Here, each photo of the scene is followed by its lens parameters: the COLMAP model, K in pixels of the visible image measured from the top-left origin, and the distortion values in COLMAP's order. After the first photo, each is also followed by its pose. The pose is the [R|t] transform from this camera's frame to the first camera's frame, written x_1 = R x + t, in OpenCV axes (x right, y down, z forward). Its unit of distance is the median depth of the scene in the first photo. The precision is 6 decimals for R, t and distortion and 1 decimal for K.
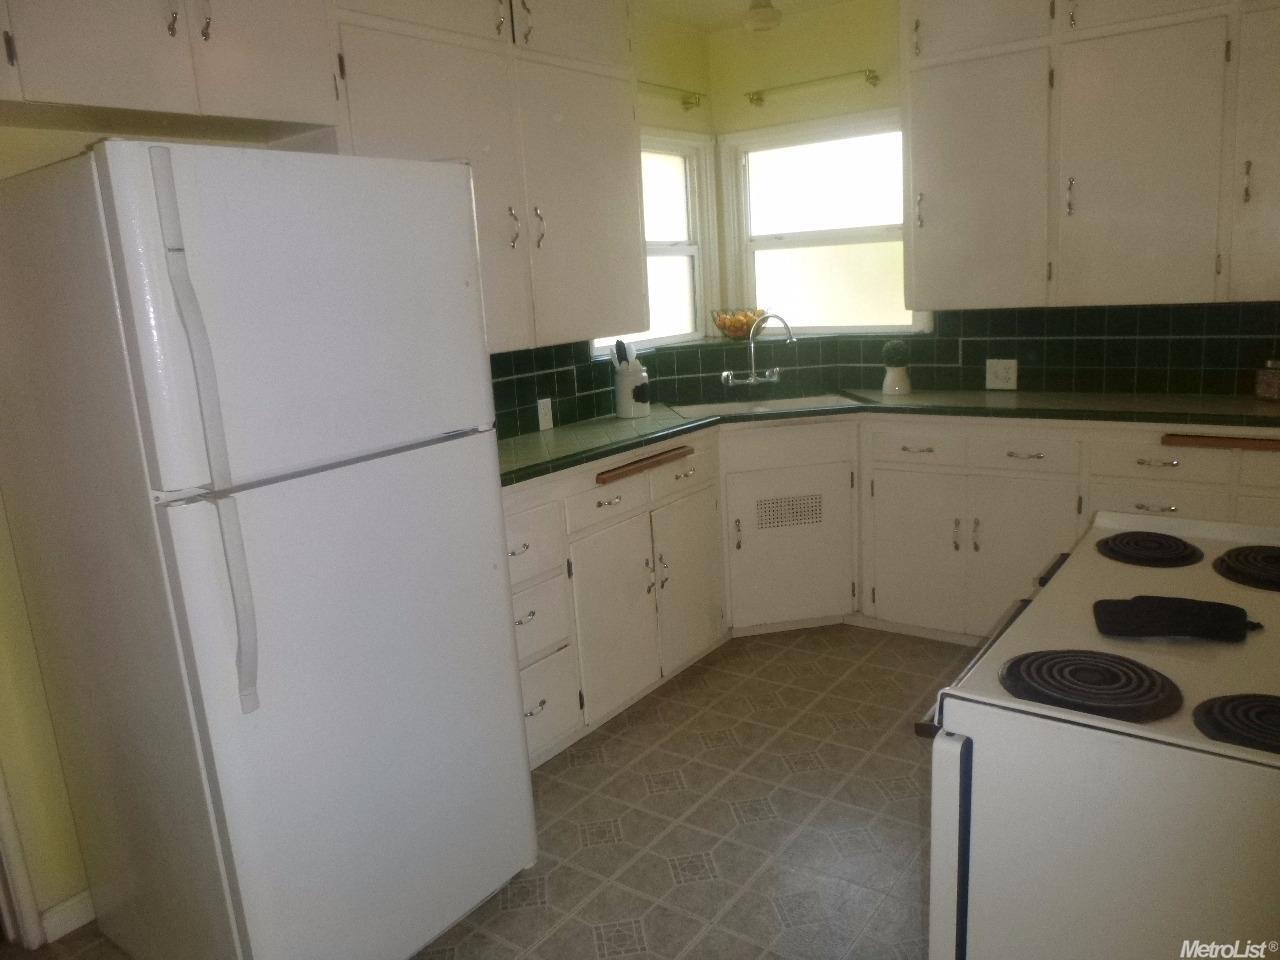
lens RADIAL K [[944.5, 0, 656.2], [0, 944.5, 493.6], [0, 0, 1]] dist [-0.030466, -0.002488]
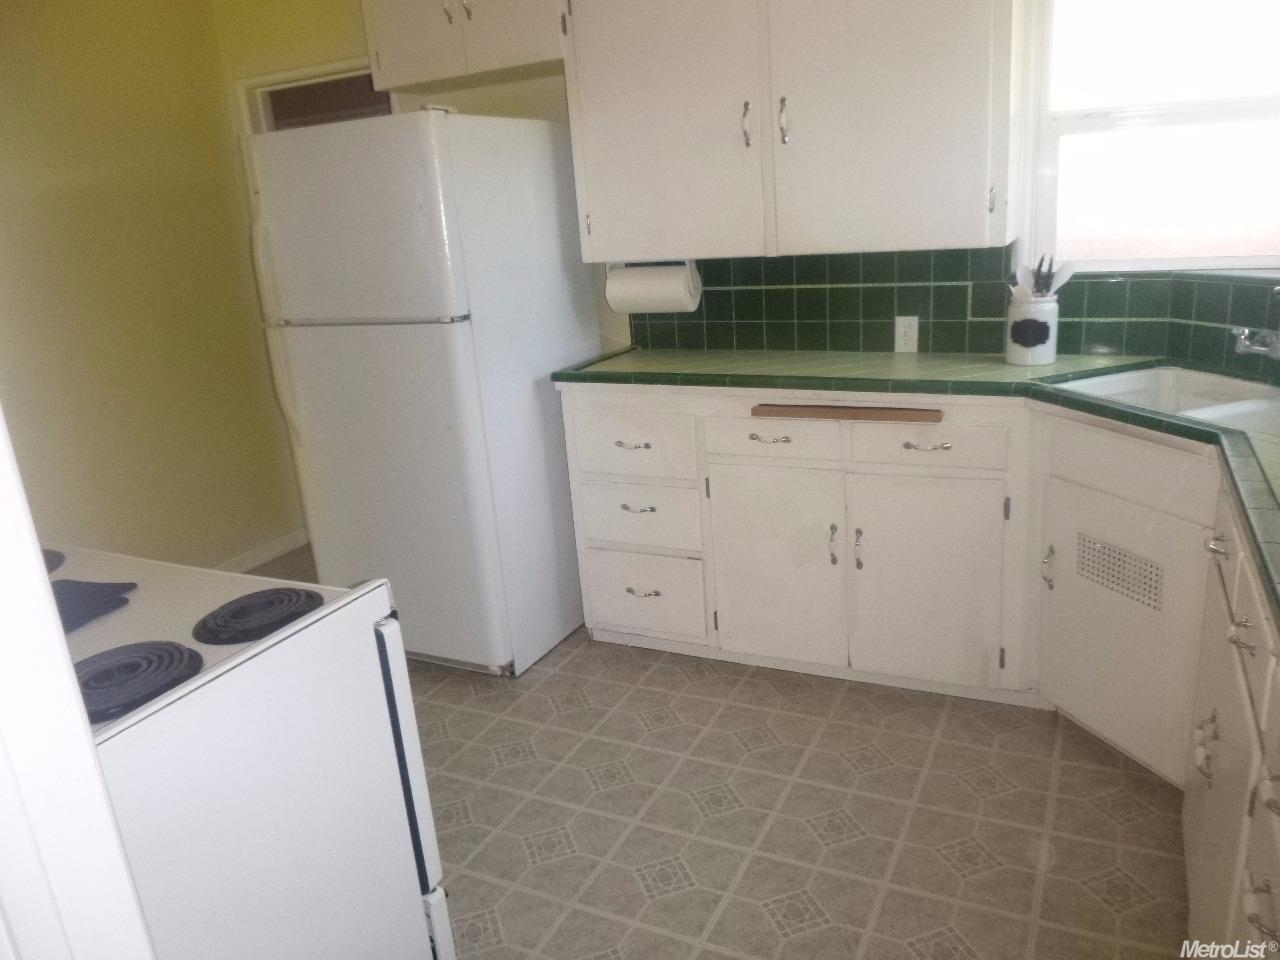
lens RADIAL K [[926.8, 0, 640.0], [0, 926.8, 480.0], [0, 0, 1]] dist [-0.032537, -0.004458]
pose [[0.172829, 0.336420, -0.925717, 0.685383], [-0.164812, 0.936486, 0.309564, -0.186976], [0.971065, 0.099067, 0.217298, 0.626380]]
